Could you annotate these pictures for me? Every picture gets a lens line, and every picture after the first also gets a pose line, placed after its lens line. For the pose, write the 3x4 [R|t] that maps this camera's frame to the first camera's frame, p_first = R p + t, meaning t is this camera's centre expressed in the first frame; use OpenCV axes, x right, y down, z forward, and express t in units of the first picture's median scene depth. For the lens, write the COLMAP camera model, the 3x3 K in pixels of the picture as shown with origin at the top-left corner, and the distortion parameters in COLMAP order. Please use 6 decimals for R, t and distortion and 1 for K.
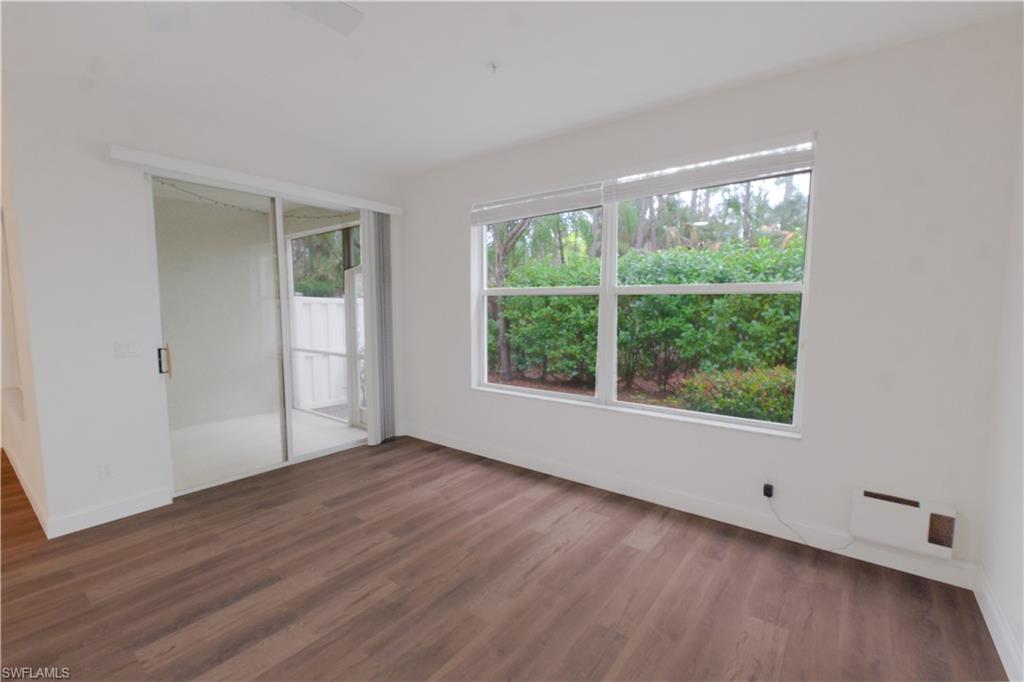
lens RADIAL K [[444.1, 0, 516.5], [0, 444.1, 346.6], [0, 0, 1]] dist [0.000960, -0.000347]
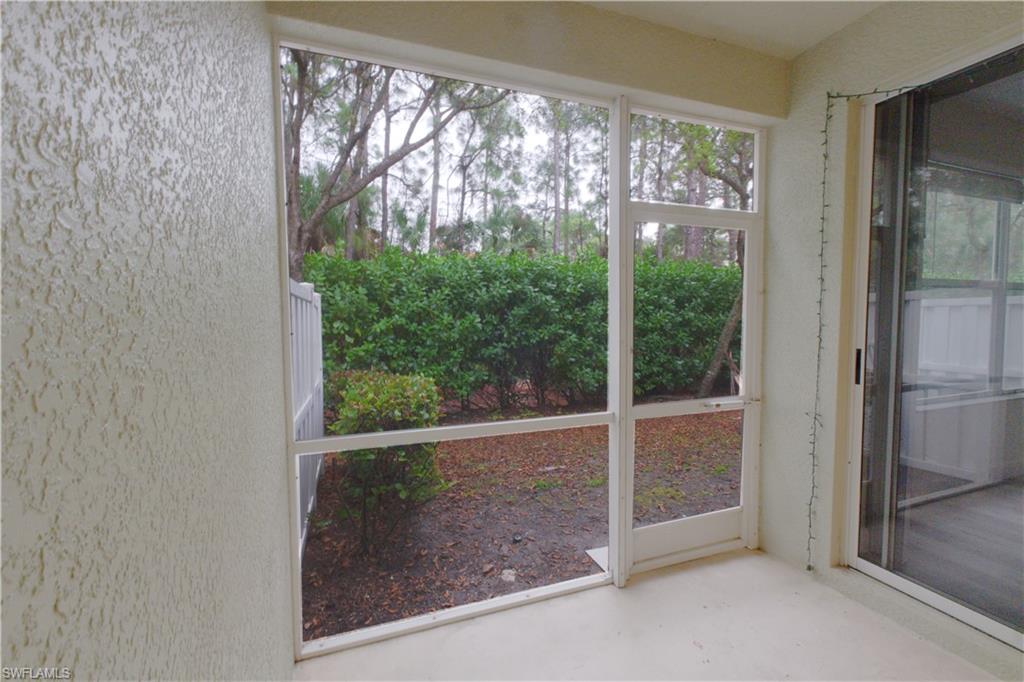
lens RADIAL K [[444.1, 0, 519.3], [0, 444.1, 342.3], [0, 0, 1]] dist [0.000960, -0.000347]
pose [[0.537503, -0.049844, 0.841787, -0.536781], [0.087095, 0.996194, 0.003374, -0.040440], [-0.838752, 0.071502, 0.539799, 0.597876]]
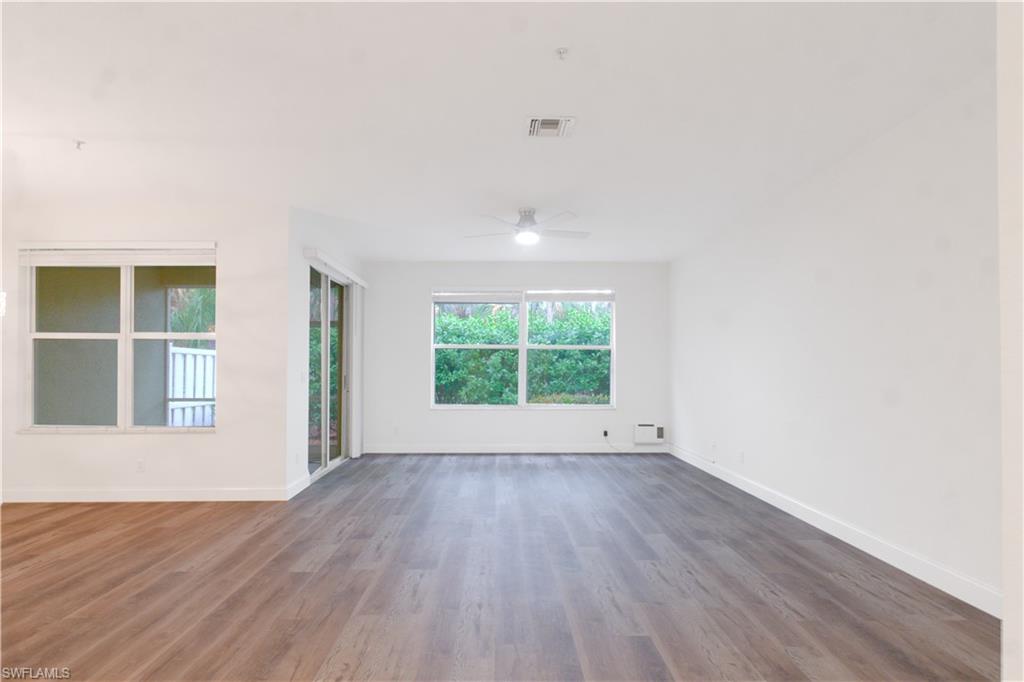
lens RADIAL K [[546.7, 0, 504.8], [0, 546.7, 356.3], [0, 0, 1]] dist [0.012805, -0.000246]
pose [[0.787503, 0.014380, 0.616143, -0.550214], [0.057707, 0.993615, -0.096946, 0.057635], [-0.613603, 0.111901, 0.781645, -0.326740]]
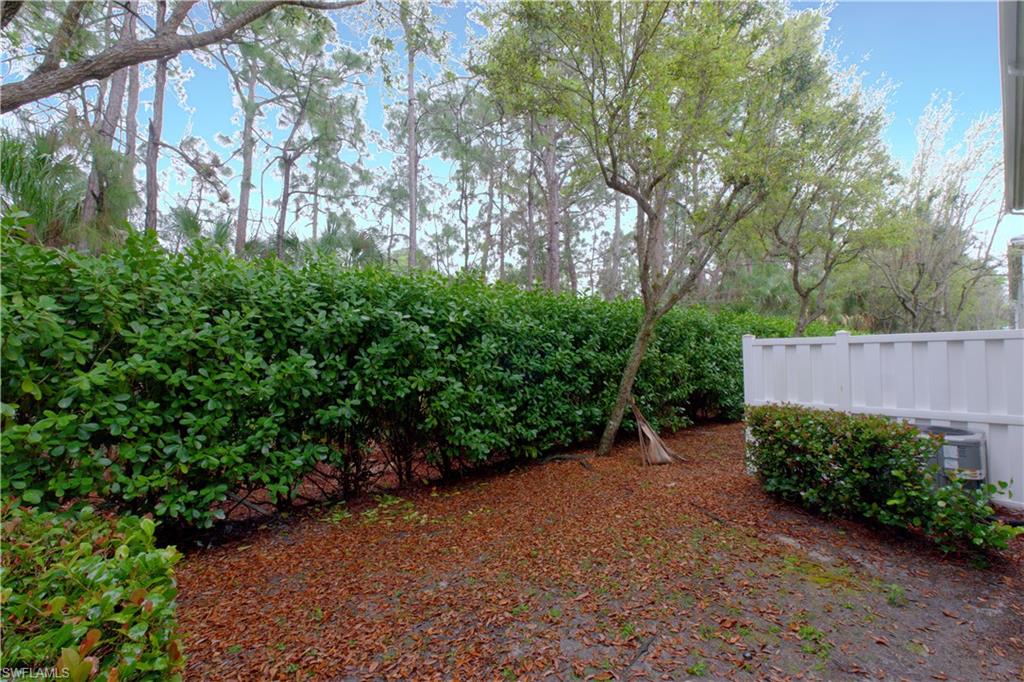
lens RADIAL K [[444.1, 0, 517.0], [0, 444.1, 342.0], [0, 0, 1]] dist [0.000960, -0.000347]
pose [[0.203206, 0.031961, 0.978614, -0.281689], [0.106754, 0.992786, -0.054591, -0.060215], [-0.973299, 0.115564, 0.198328, 0.812439]]
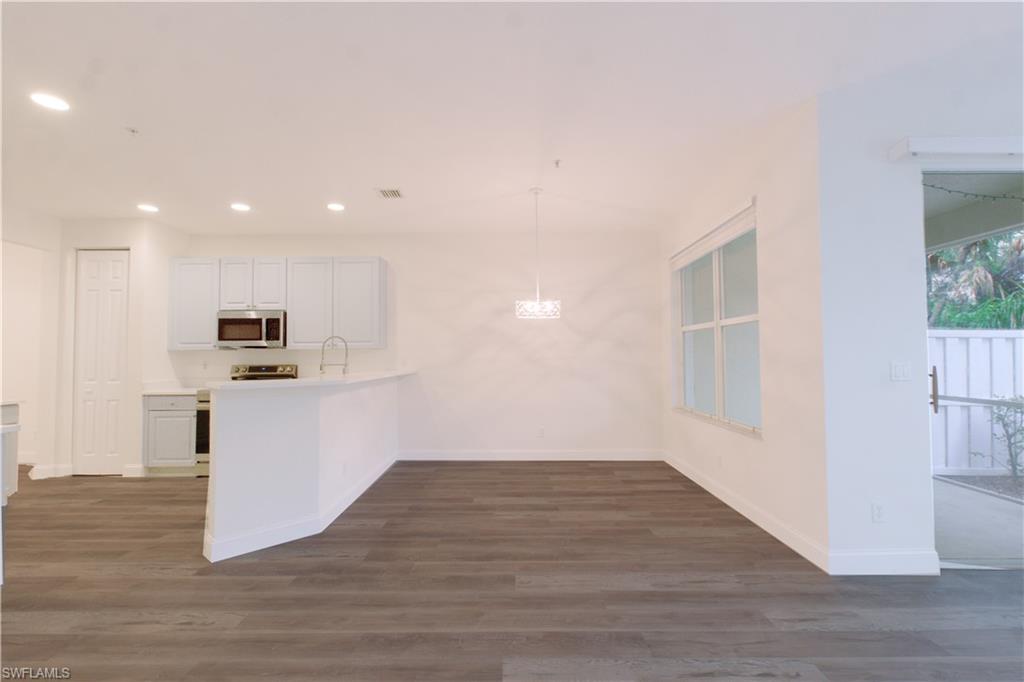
lens RADIAL K [[444.1, 0, 515.5], [0, 444.1, 342.5], [0, 0, 1]] dist [0.000960, -0.000347]
pose [[0.607807, -0.025508, -0.793675, -0.240474], [-0.073039, 0.993451, -0.087863, 0.028957], [0.790719, 0.111373, 0.601964, -0.040713]]
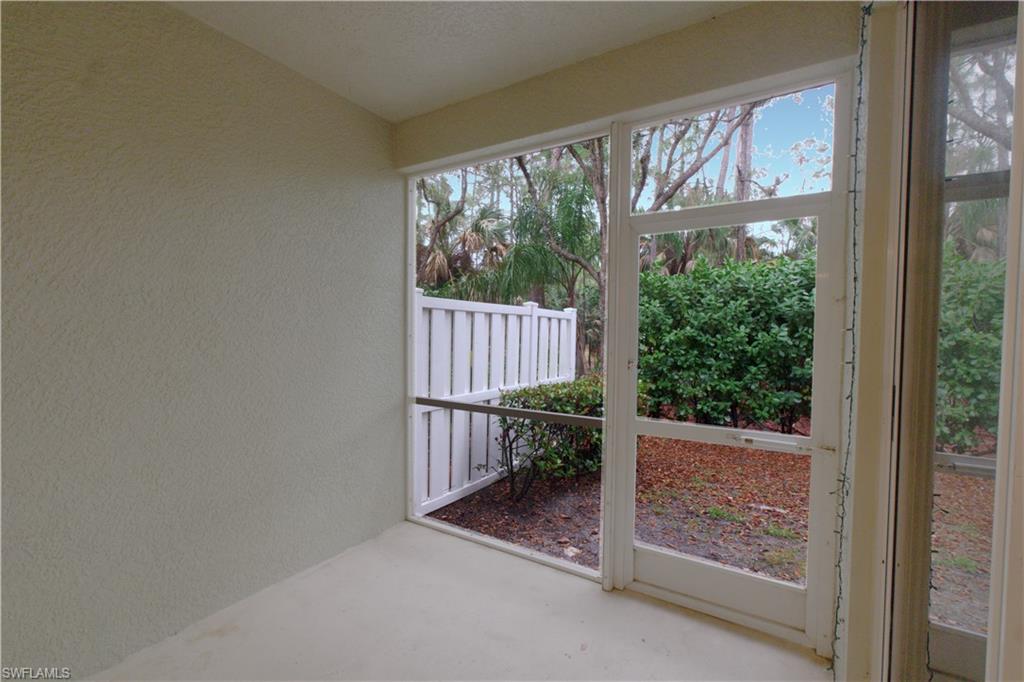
lens RADIAL K [[444.1, 0, 517.7], [0, 444.1, 343.4], [0, 0, 1]] dist [0.000960, -0.000347]
pose [[0.994423, 0.008491, 0.105123, -0.359873], [-0.002219, 0.998217, -0.059646, -0.023220], [-0.105442, 0.059080, 0.992669, 0.410884]]
